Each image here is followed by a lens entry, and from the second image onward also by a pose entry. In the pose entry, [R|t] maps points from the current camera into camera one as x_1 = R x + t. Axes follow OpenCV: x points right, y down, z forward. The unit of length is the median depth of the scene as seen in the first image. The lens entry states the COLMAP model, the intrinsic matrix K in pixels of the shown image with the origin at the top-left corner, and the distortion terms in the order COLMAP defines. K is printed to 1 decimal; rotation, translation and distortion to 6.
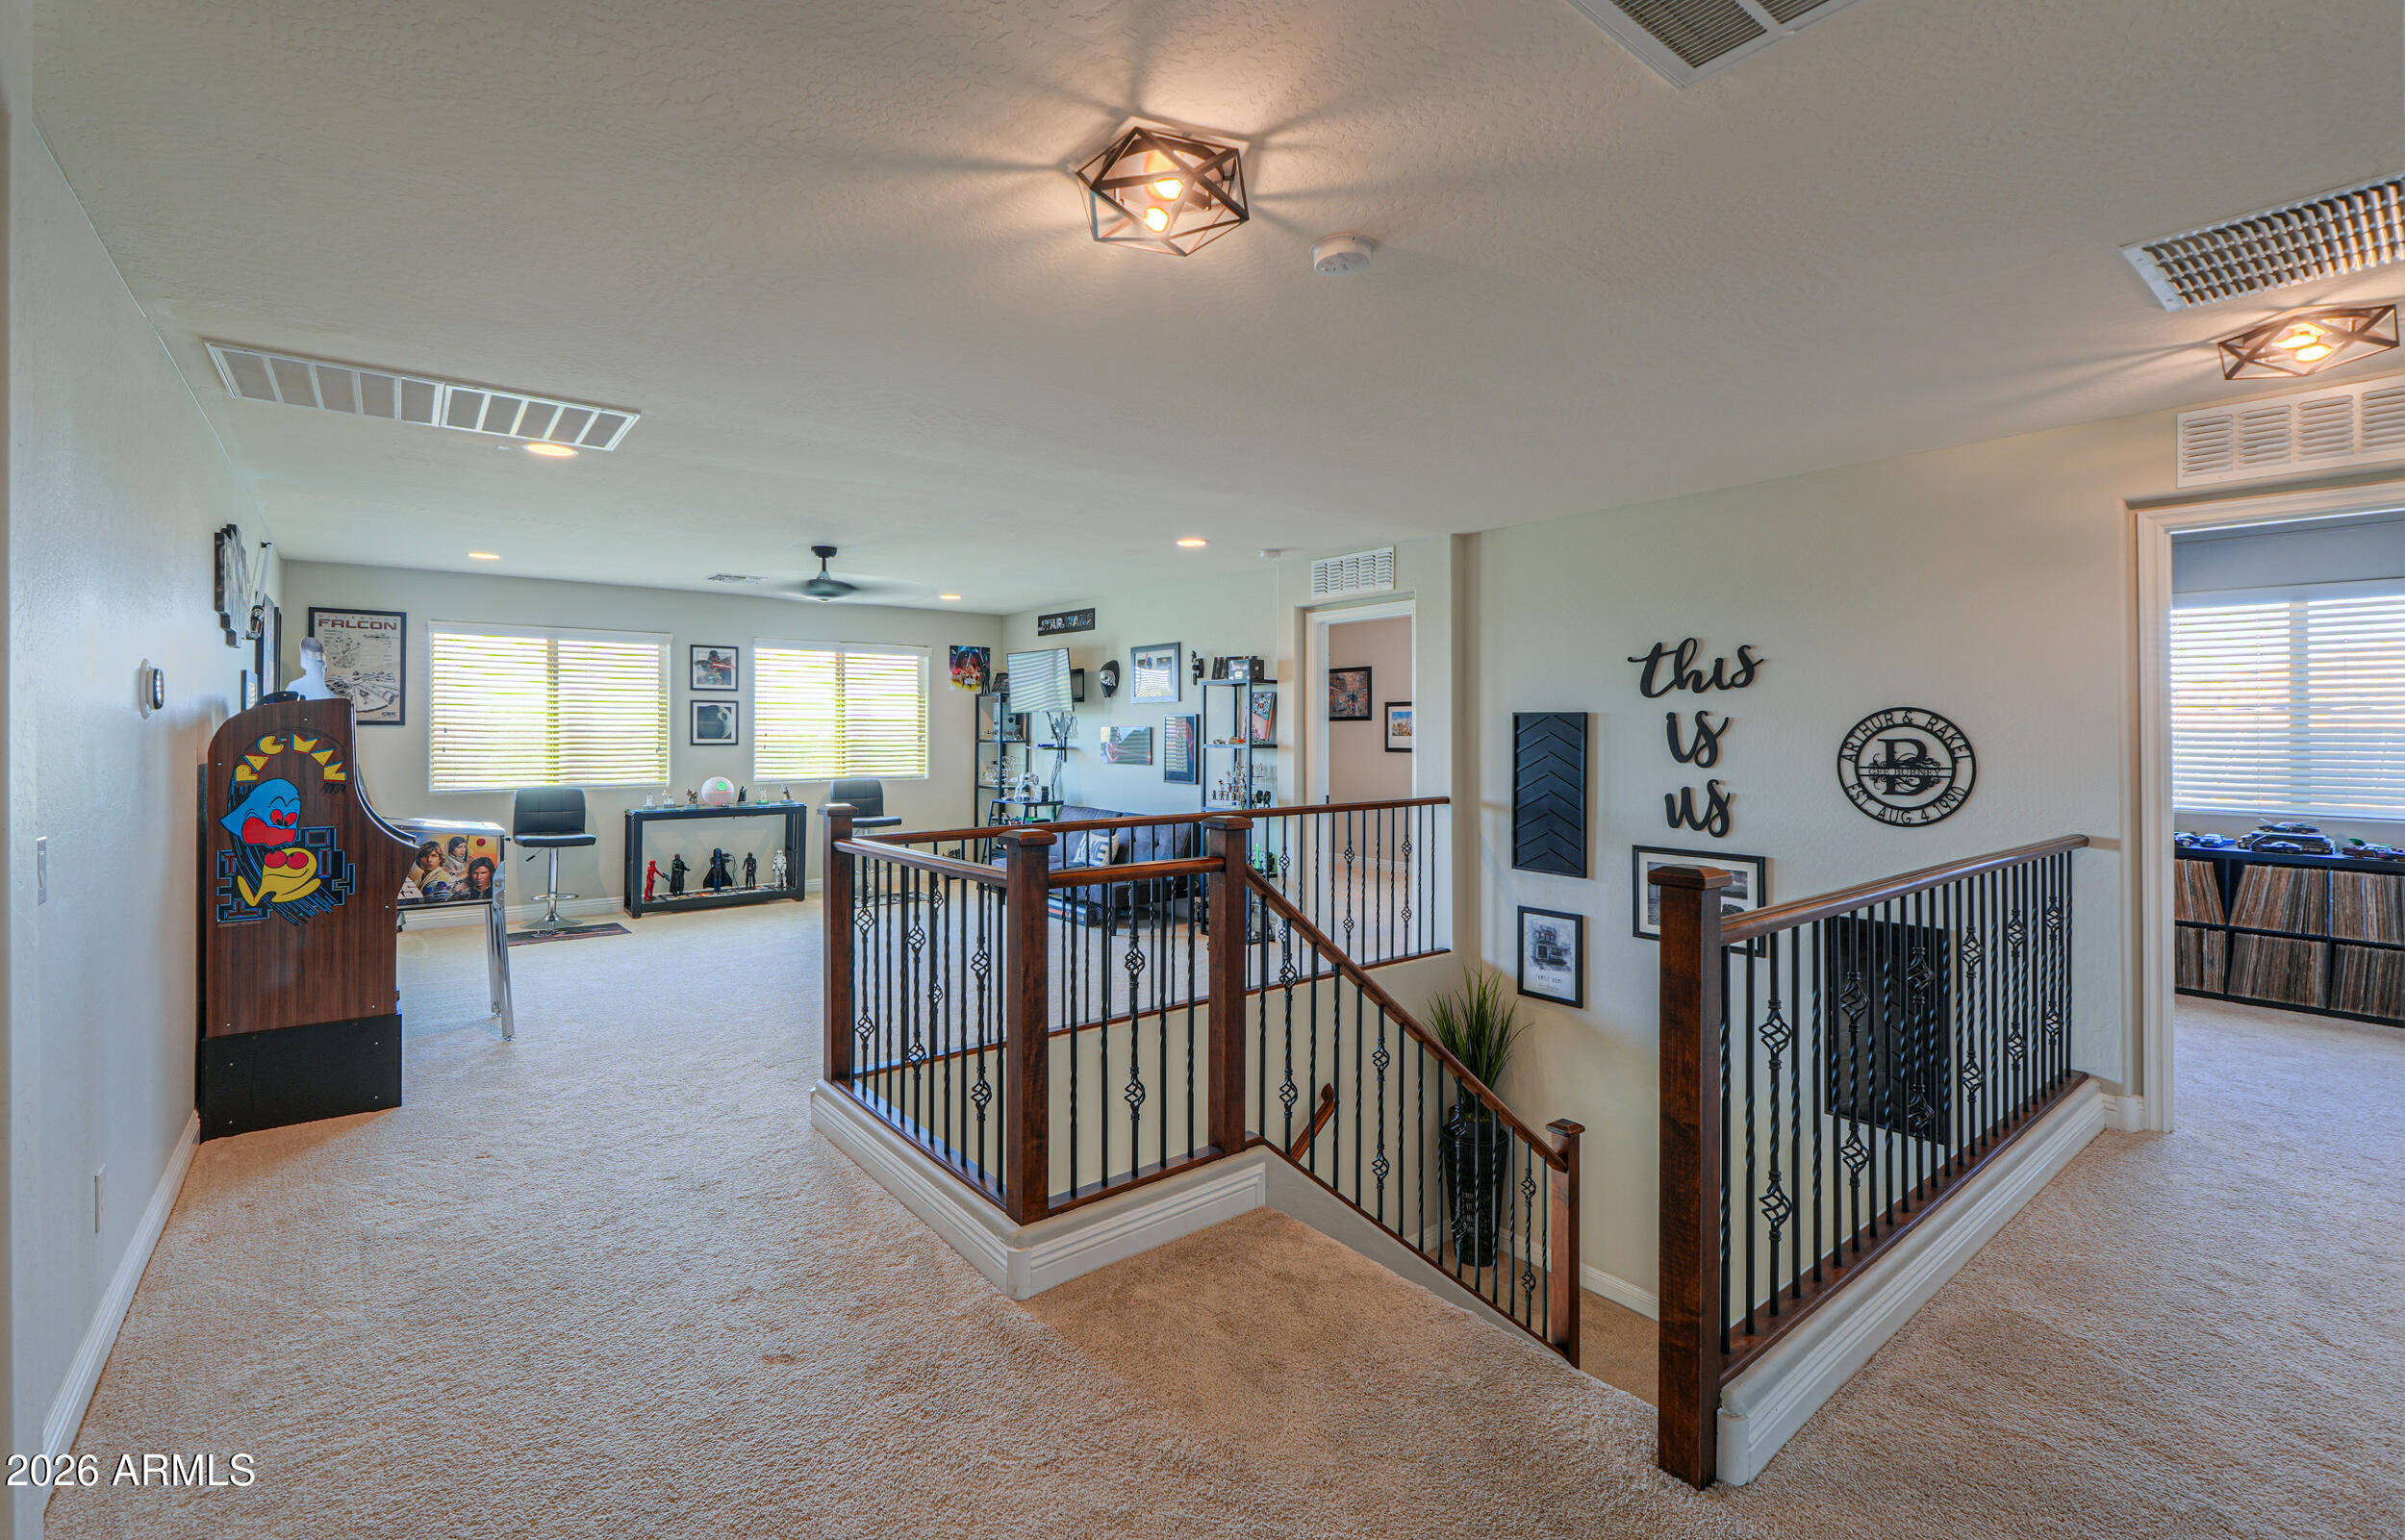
lens RADIAL K [[1033.8, 0, 1179.6], [0, 1033.8, 726.2], [0, 0, 1]] dist [0.000390, -0.000963]
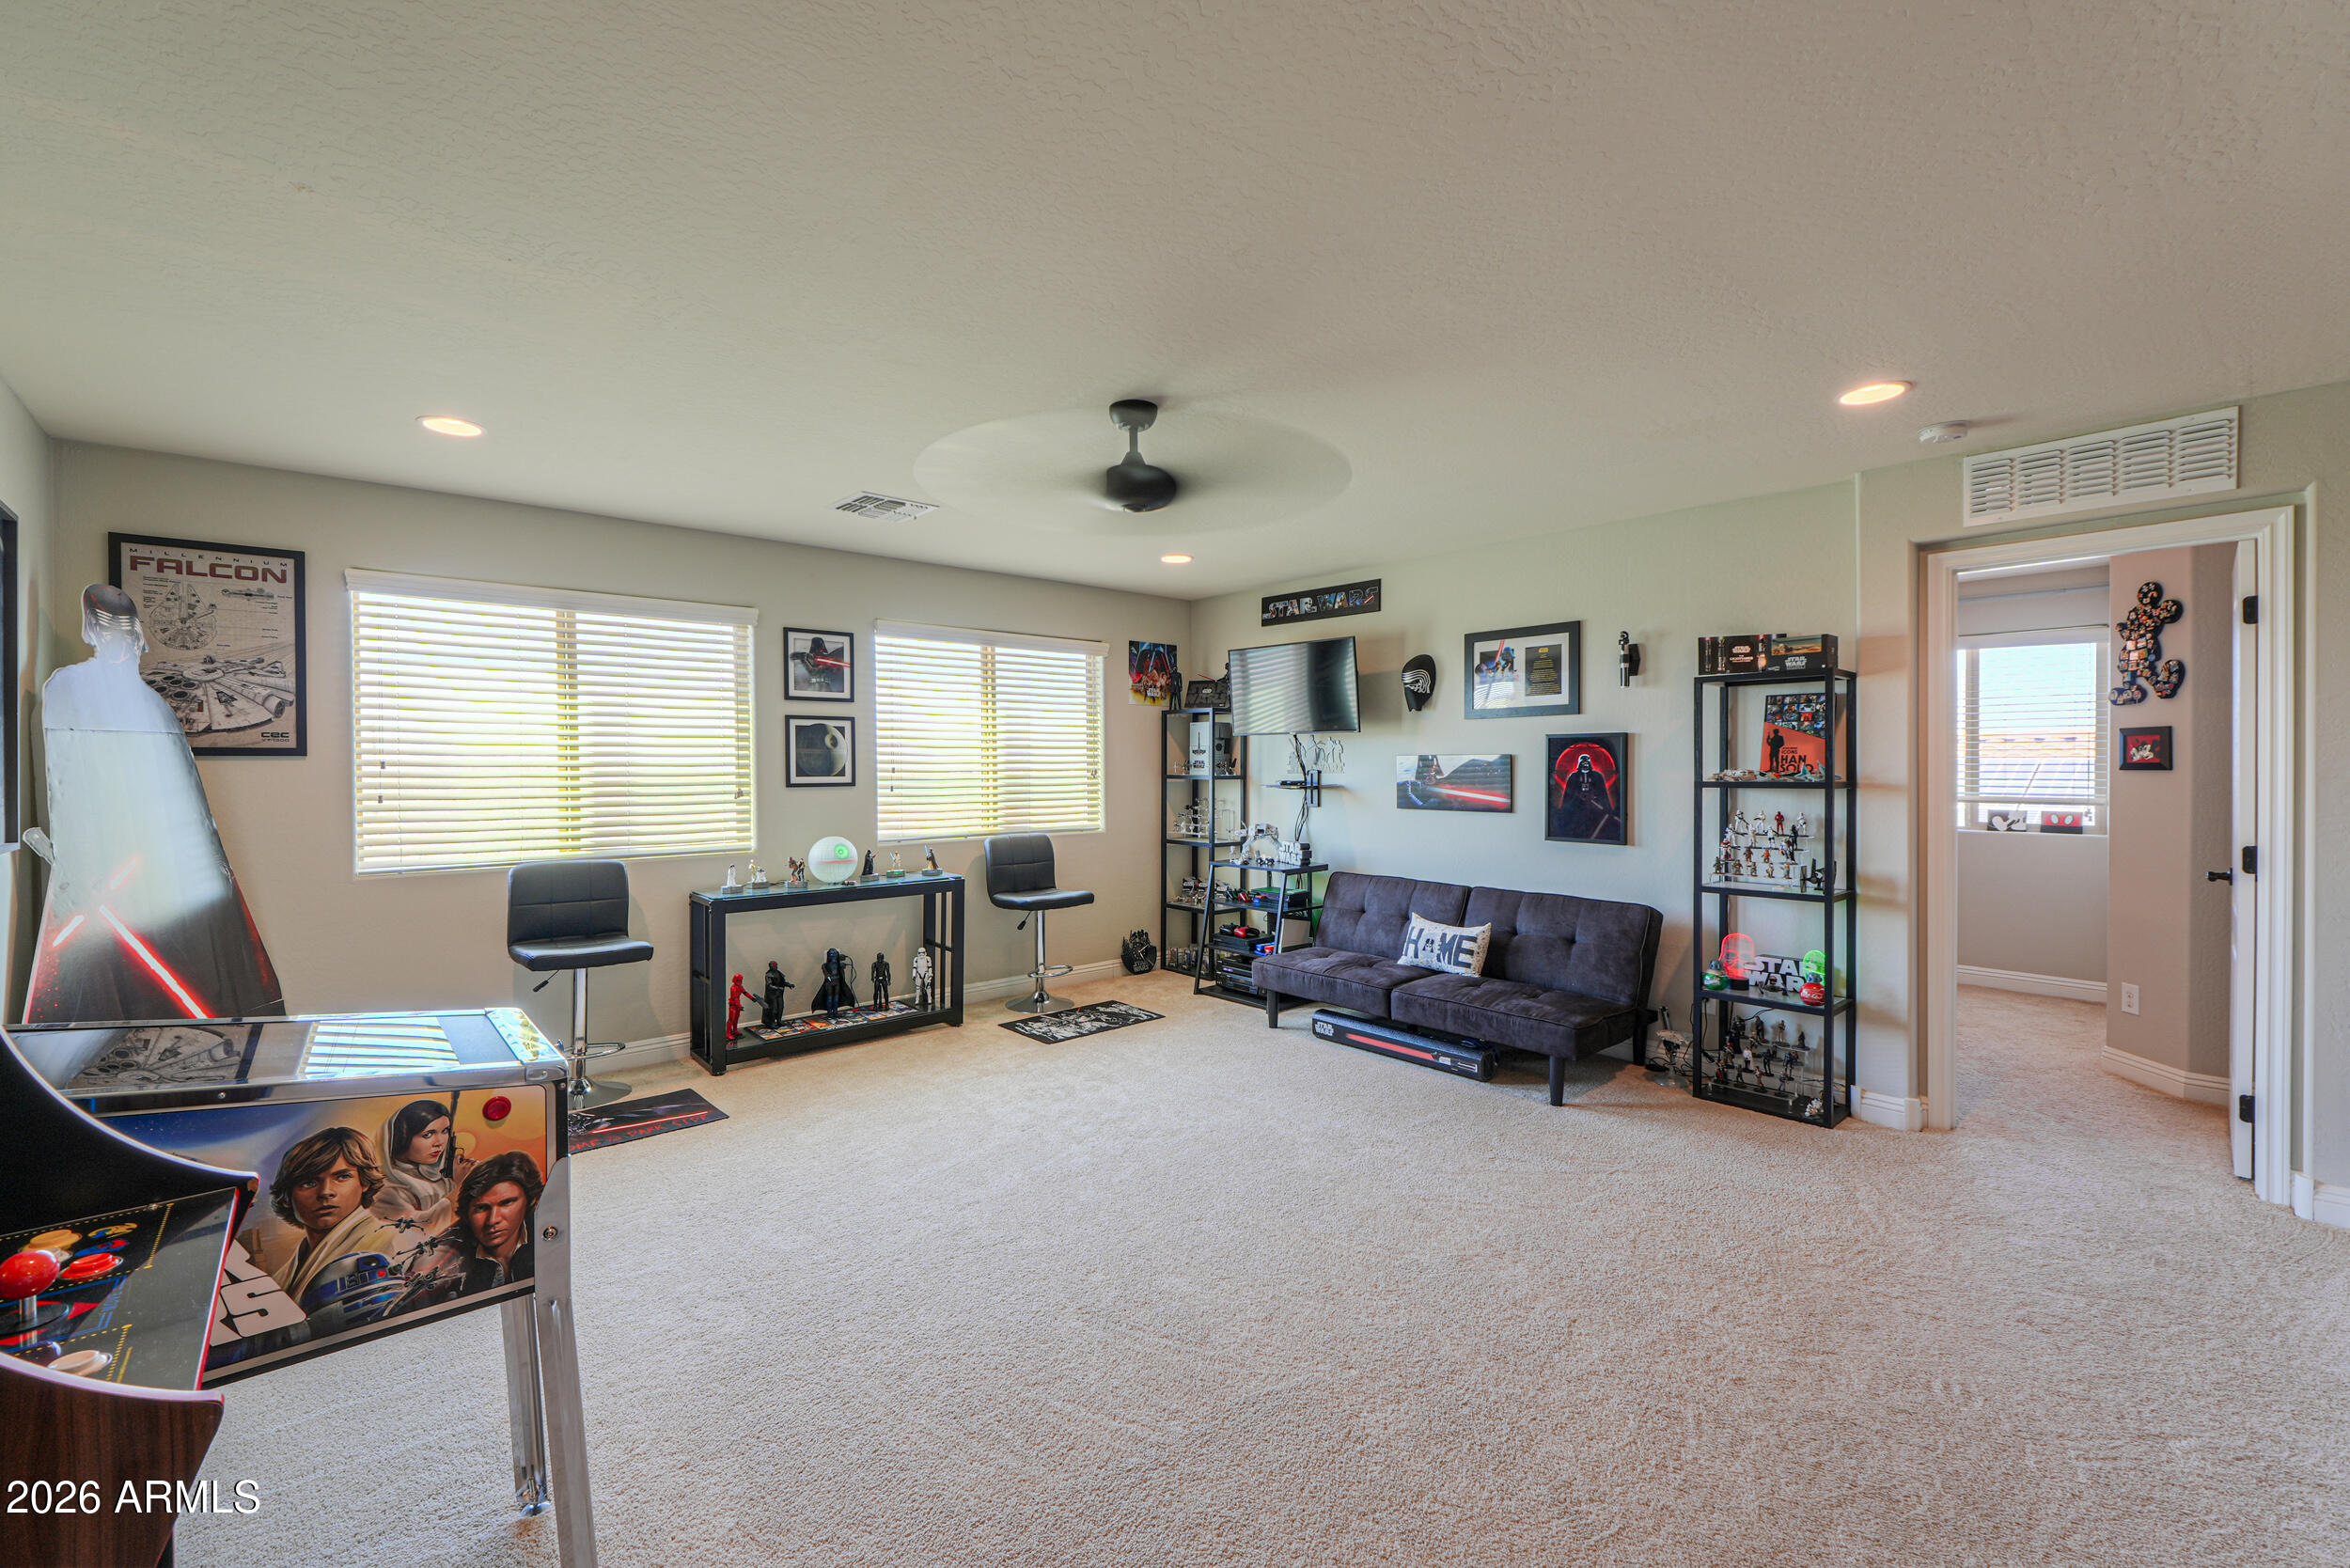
lens RADIAL K [[987.4, 0, 1166.0], [0, 987.4, 783.3], [0, 0, 1]] dist [-0.003889, 0.000612]
pose [[0.998683, -0.005490, 0.051014, -0.329090], [0.004302, 0.999718, 0.023368, 0.003880], [-0.051128, -0.023118, 0.998424, 0.467659]]
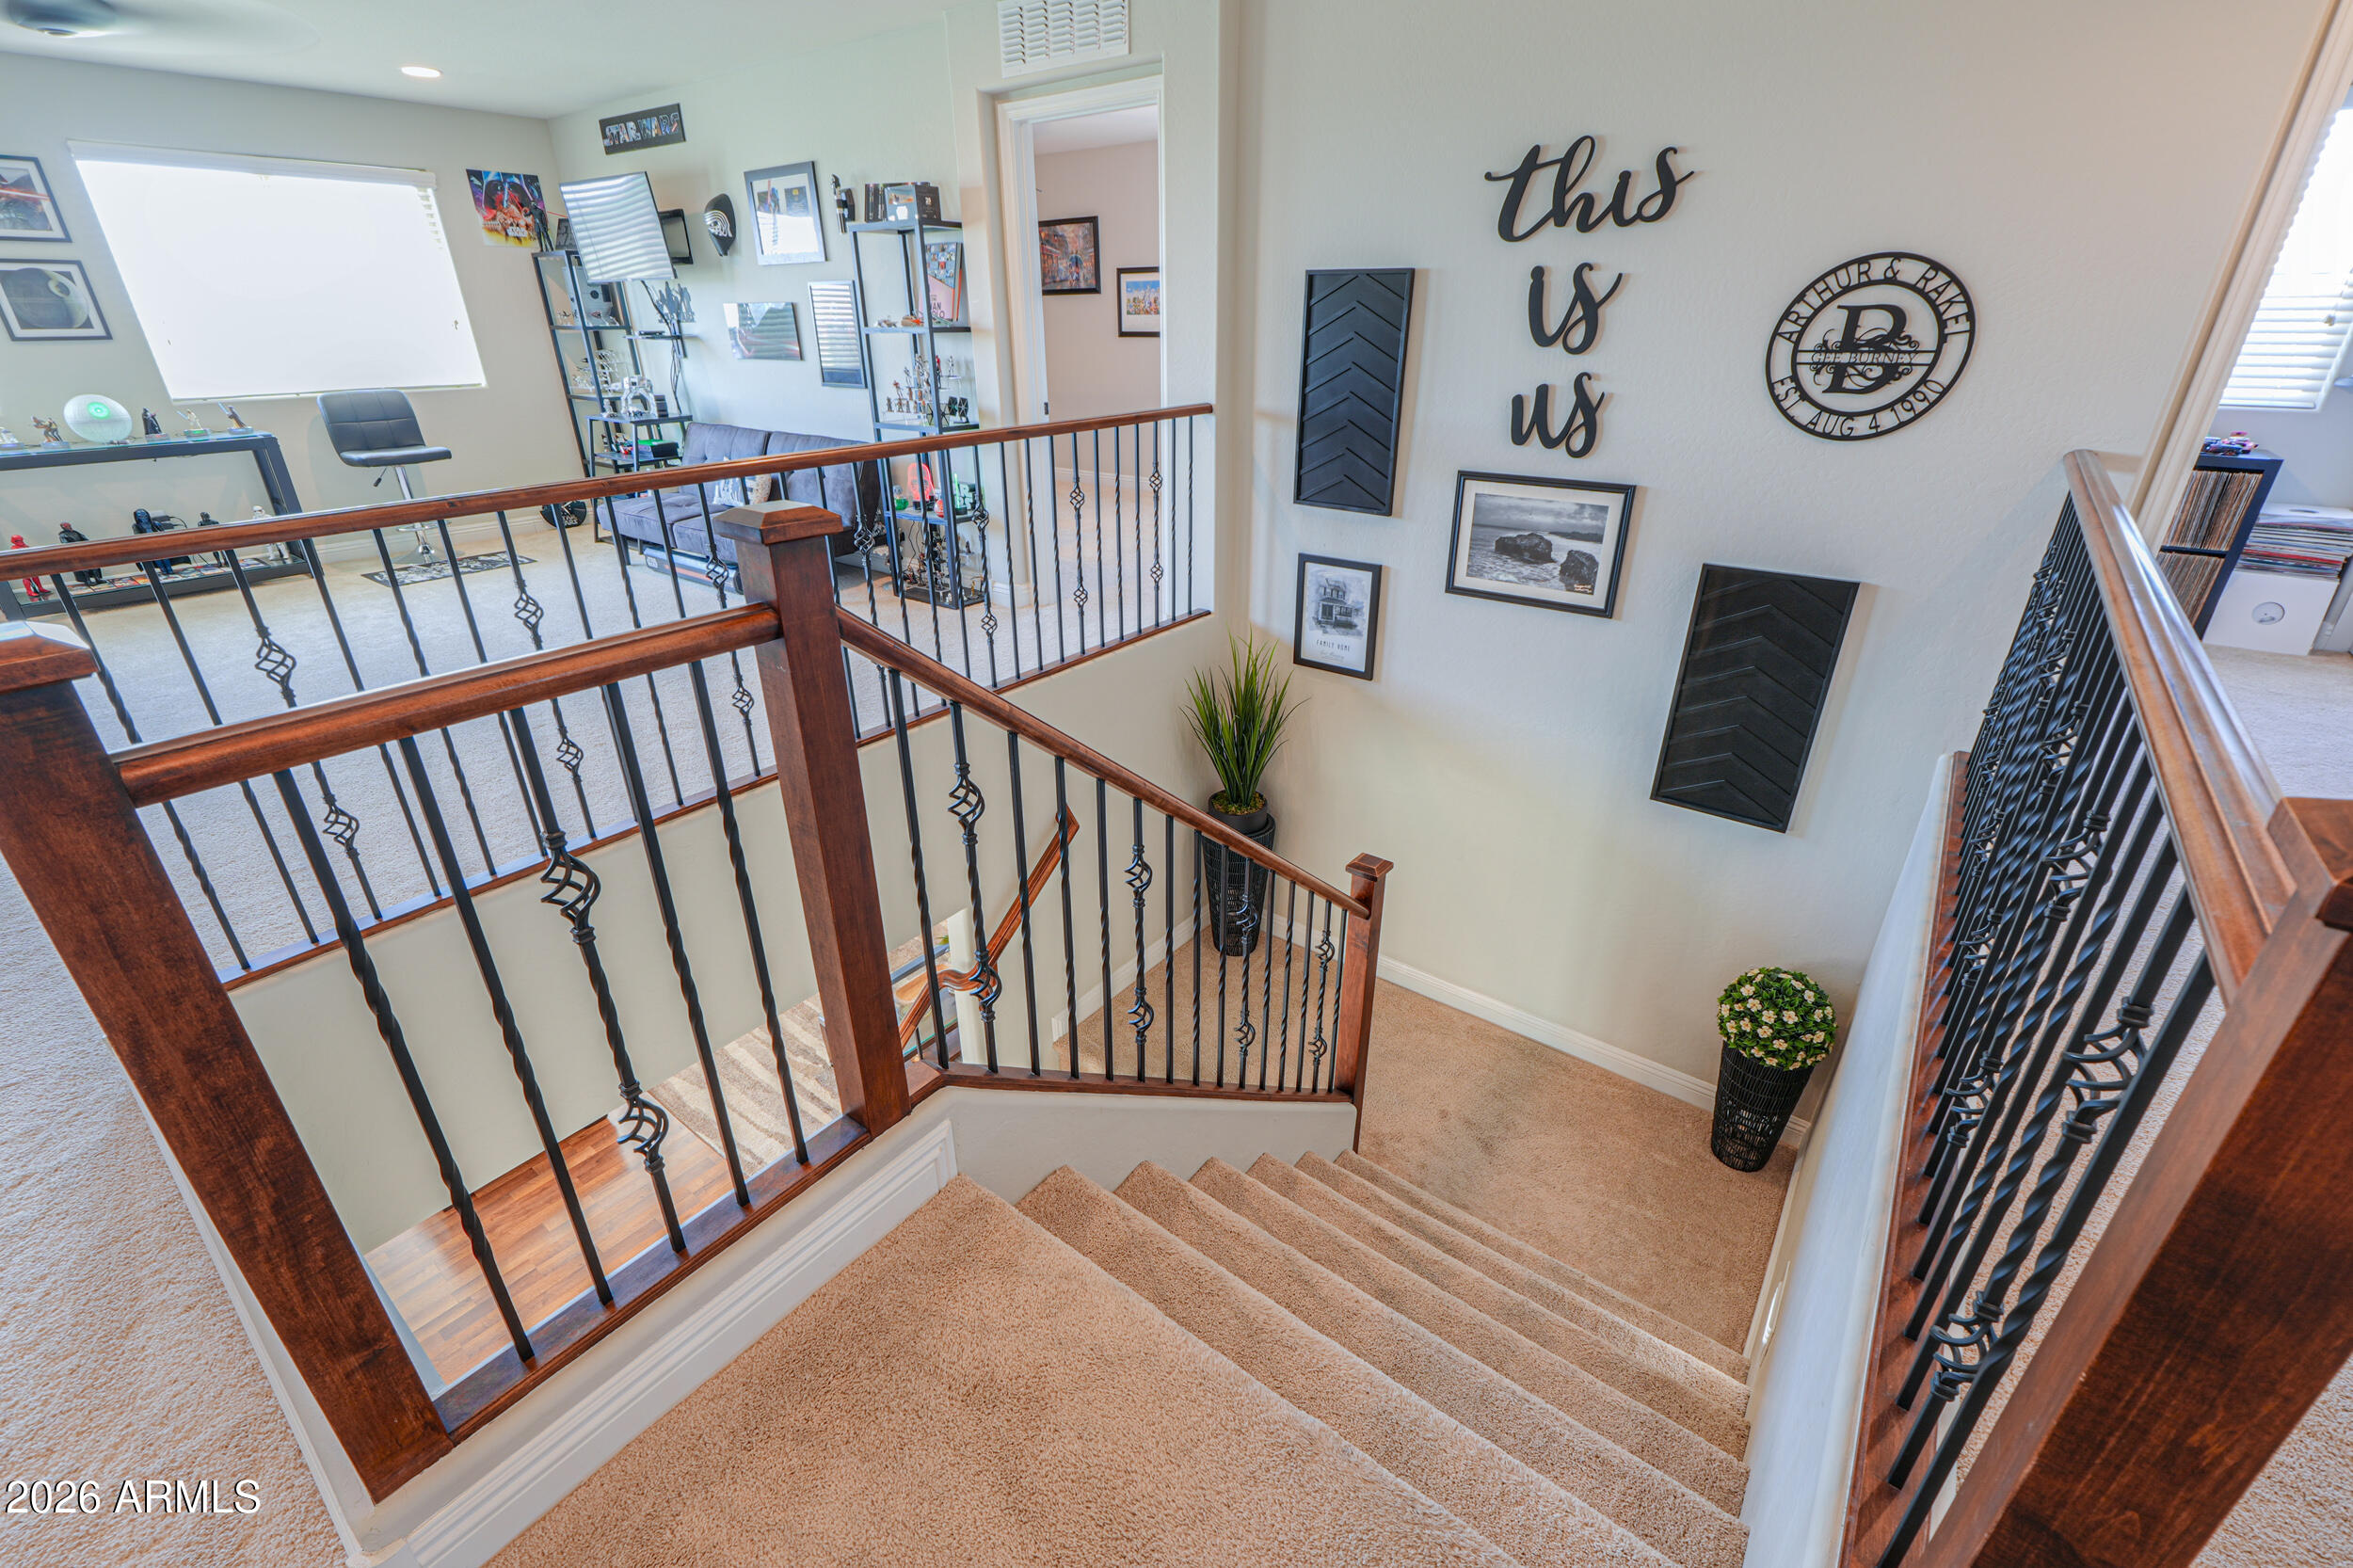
lens RADIAL K [[988.7, 0, 1168.1], [0, 988.7, 777.7], [0, 0, 1]] dist [-0.003889, 0.000612]
pose [[0.969881, -0.109213, 0.217722, 0.045934], [0.005635, 0.903670, 0.428192, 0.008026], [-0.243513, -0.414069, 0.877068, 0.256220]]
